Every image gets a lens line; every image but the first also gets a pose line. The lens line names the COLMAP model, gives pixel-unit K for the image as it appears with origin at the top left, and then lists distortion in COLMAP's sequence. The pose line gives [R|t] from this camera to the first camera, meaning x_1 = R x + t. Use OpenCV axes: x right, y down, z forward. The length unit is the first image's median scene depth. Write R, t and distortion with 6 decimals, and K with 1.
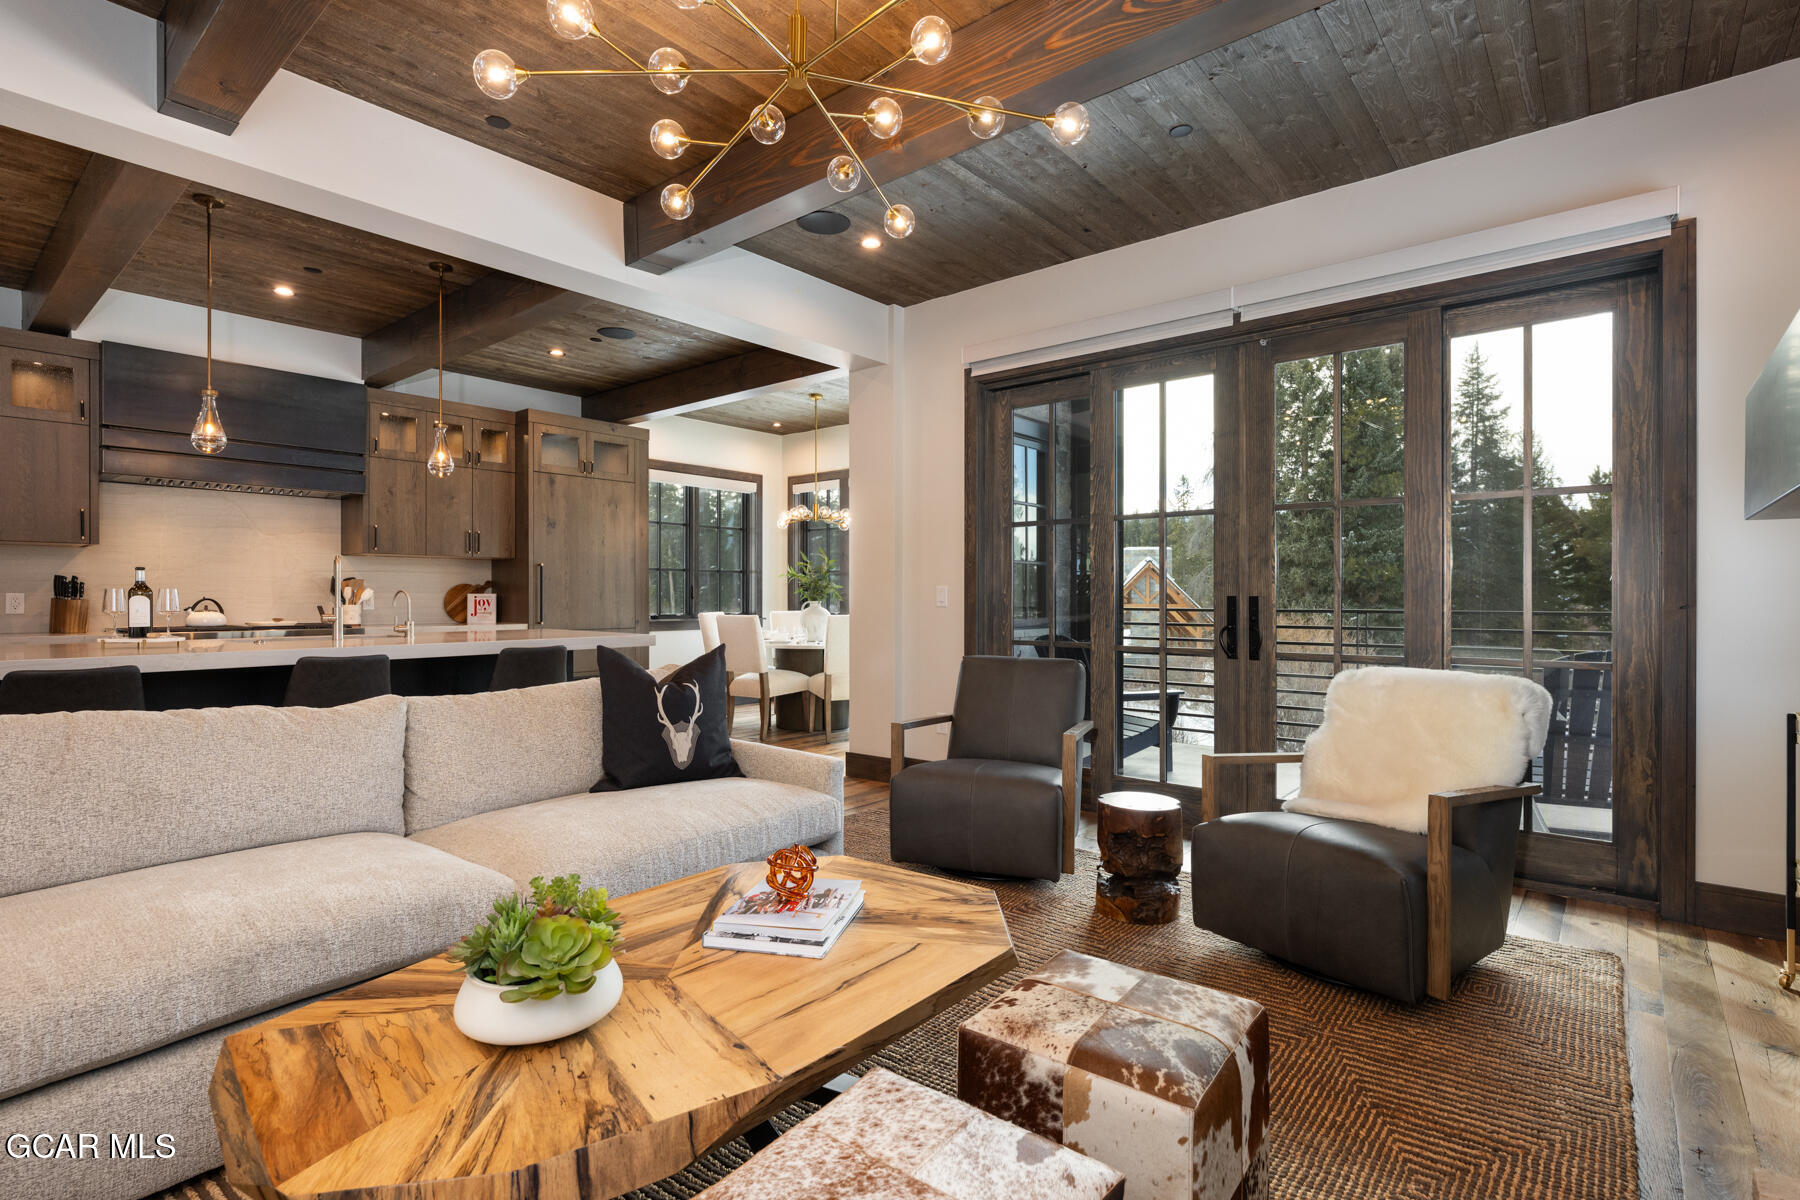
lens RADIAL K [[850.5, 0, 906.1], [0, 850.5, 604.7], [0, 0, 1]] dist [0.000732, 0.000712]
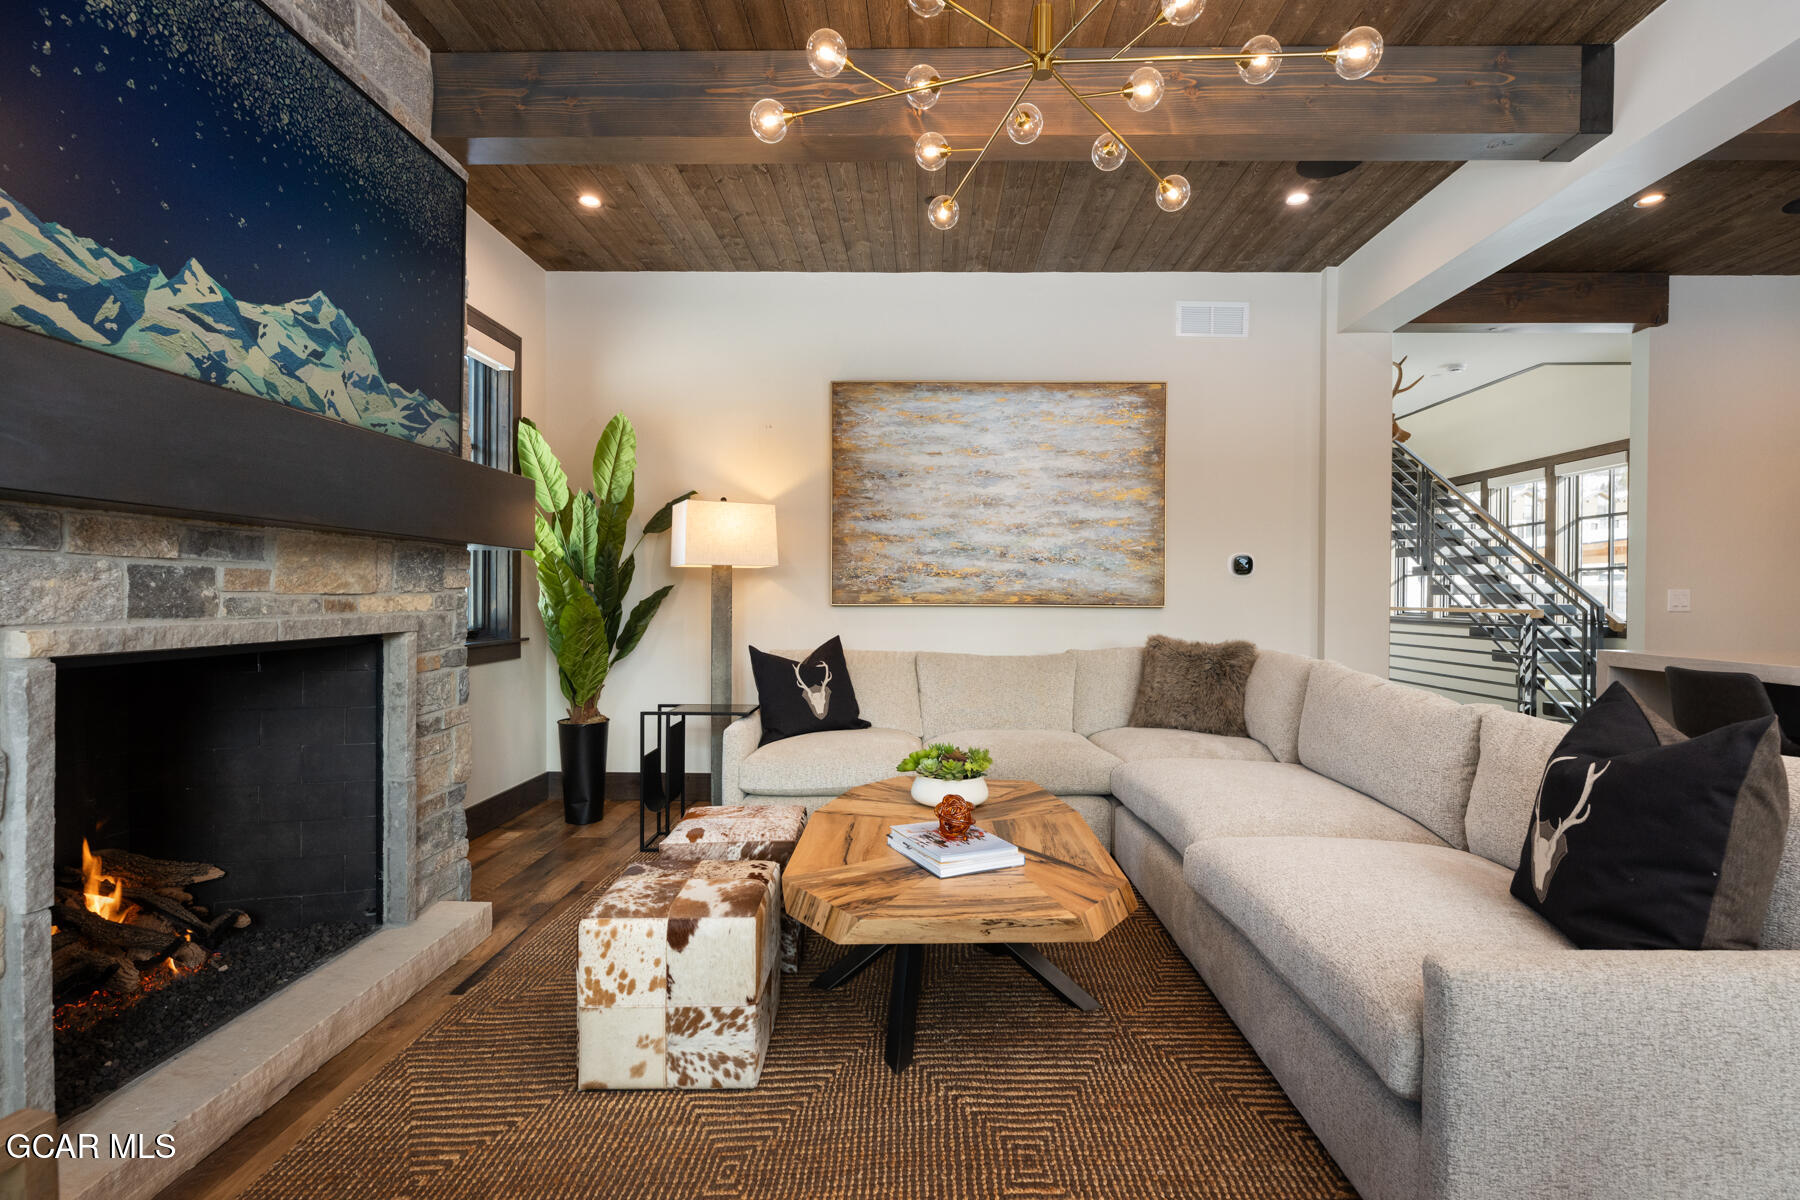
lens RADIAL K [[850.5, 0, 910.7], [0, 850.5, 600.9], [0, 0, 1]] dist [0.000732, 0.000712]
pose [[-0.777882, 0.000759, -0.628410, 0.398689], [-0.011737, 0.999807, 0.015736, -0.012278], [0.628301, 0.019616, -0.777723, 1.092178]]
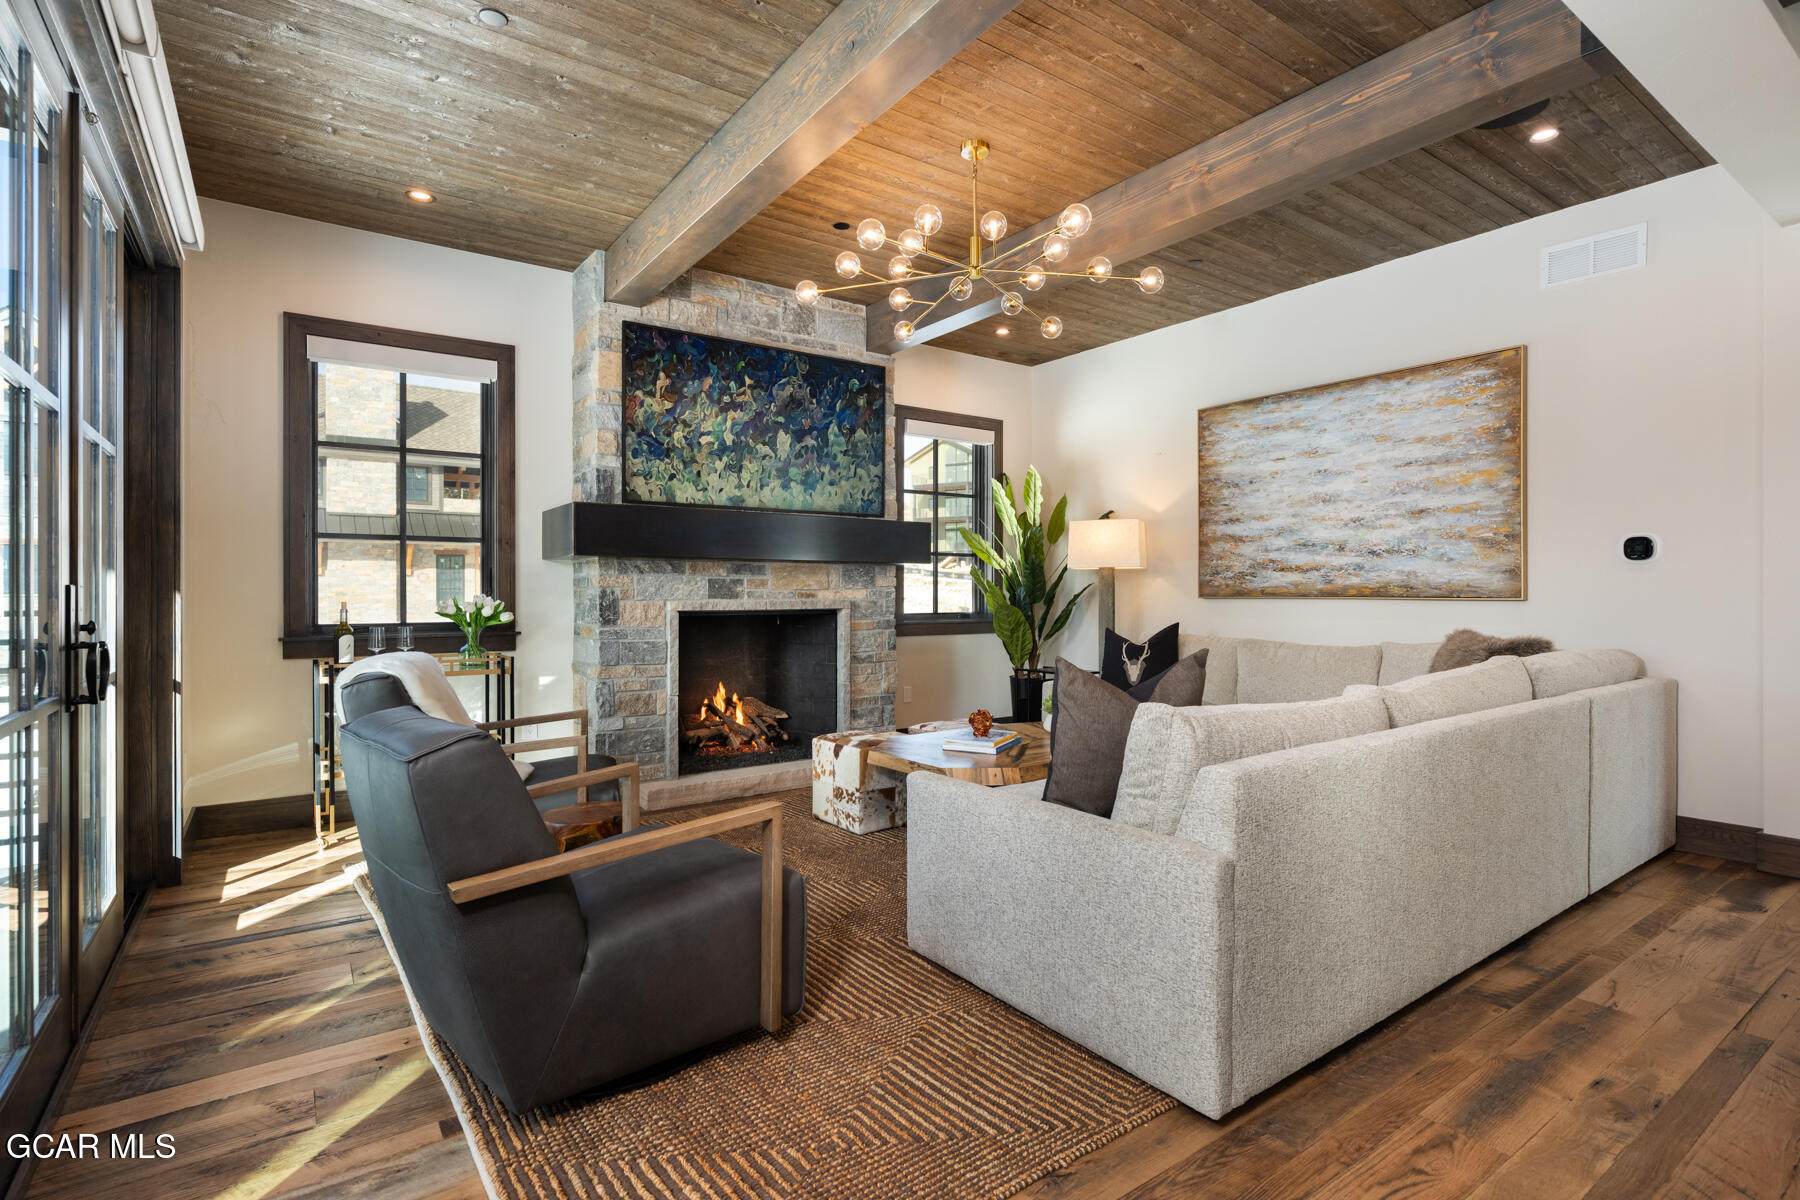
lens RADIAL K [[879.4, 0, 894.5], [0, 879.4, 594.0], [0, 0, 1]] dist [-0.000935, -0.000321]
pose [[-0.965077, -0.000138, 0.261965, -0.282336], [0.003185, 0.999920, 0.012260, -0.012073], [-0.261946, 0.012667, -0.964999, 1.759751]]
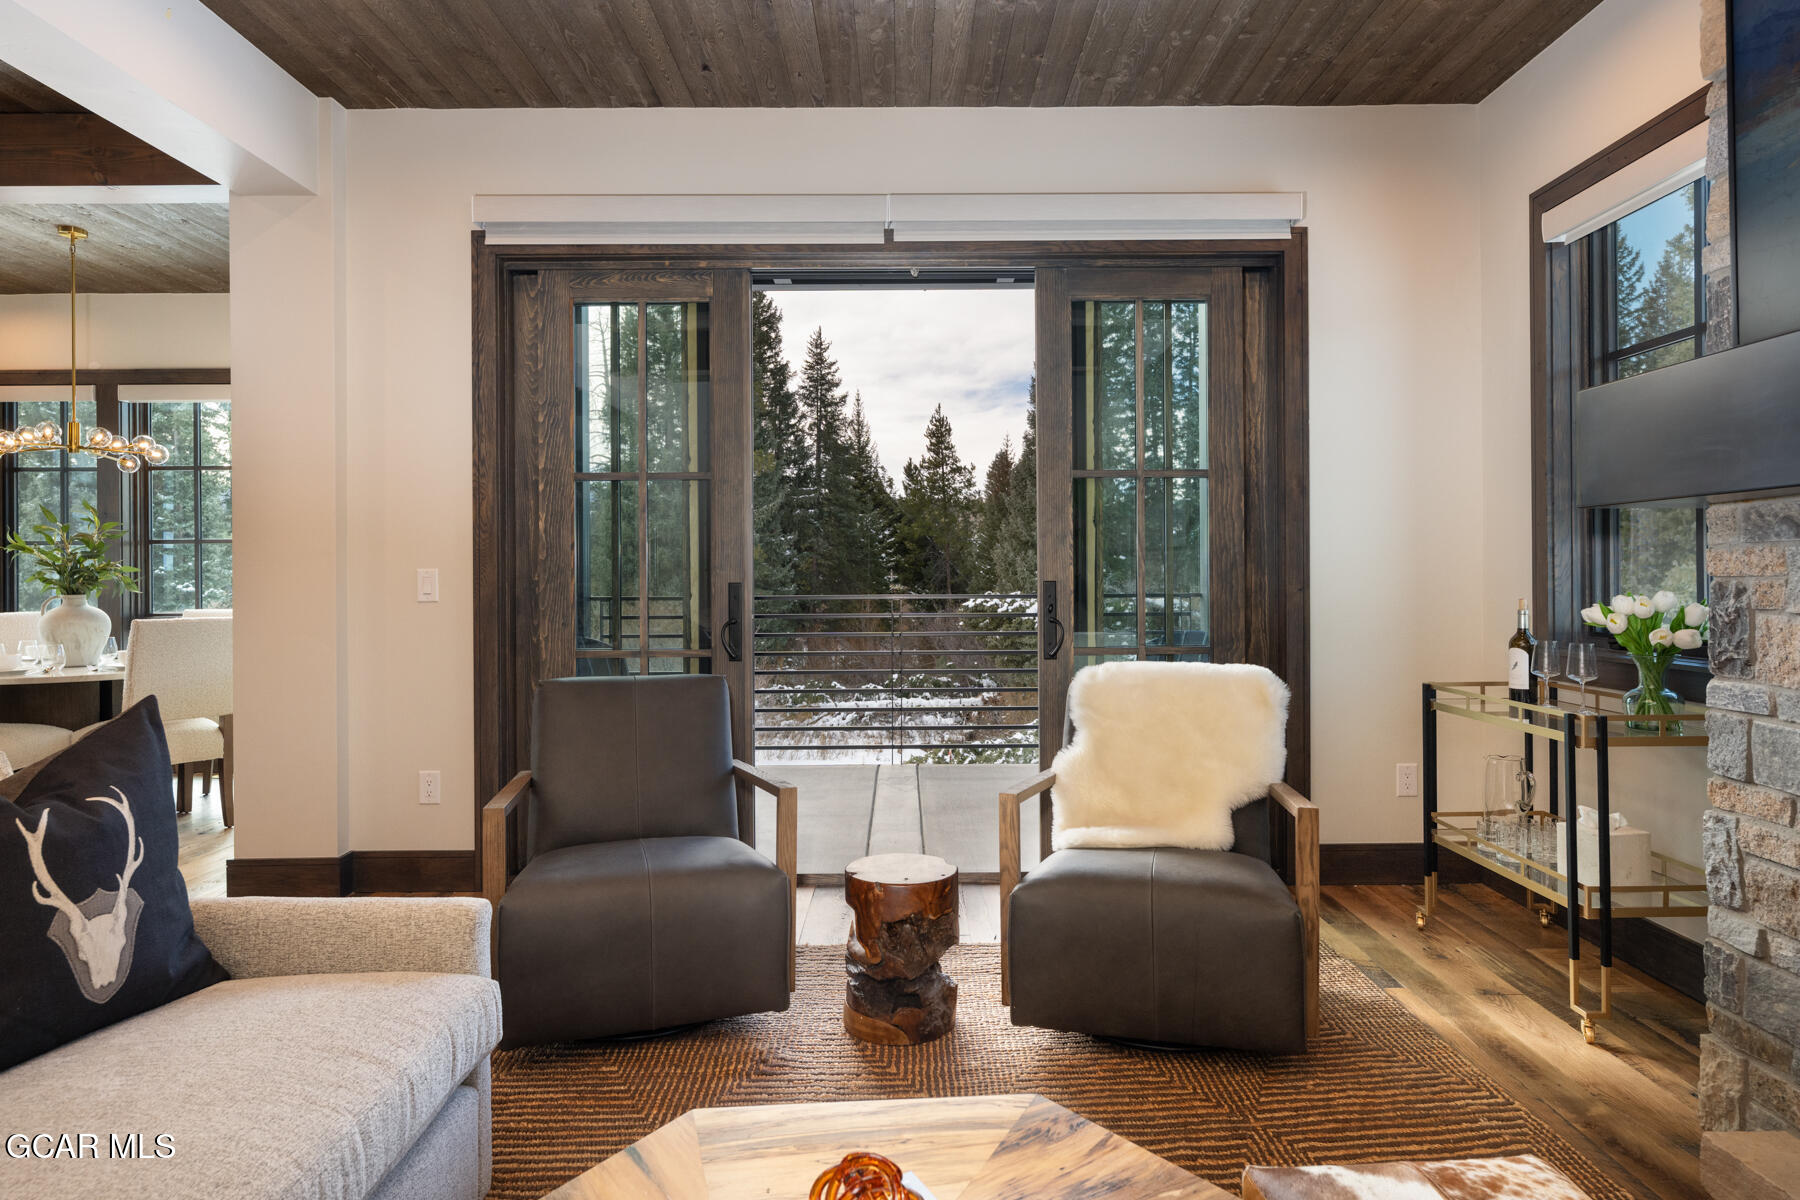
lens RADIAL K [[997.6, 0, 906.3], [0, 997.6, 583.5], [0, 0, 1]] dist [0.000509, 0.000448]
pose [[0.768559, -0.009392, 0.639710, -0.252036], [0.013250, 0.999911, -0.001239, -0.008849], [-0.639641, 0.009429, 0.768616, 0.333475]]
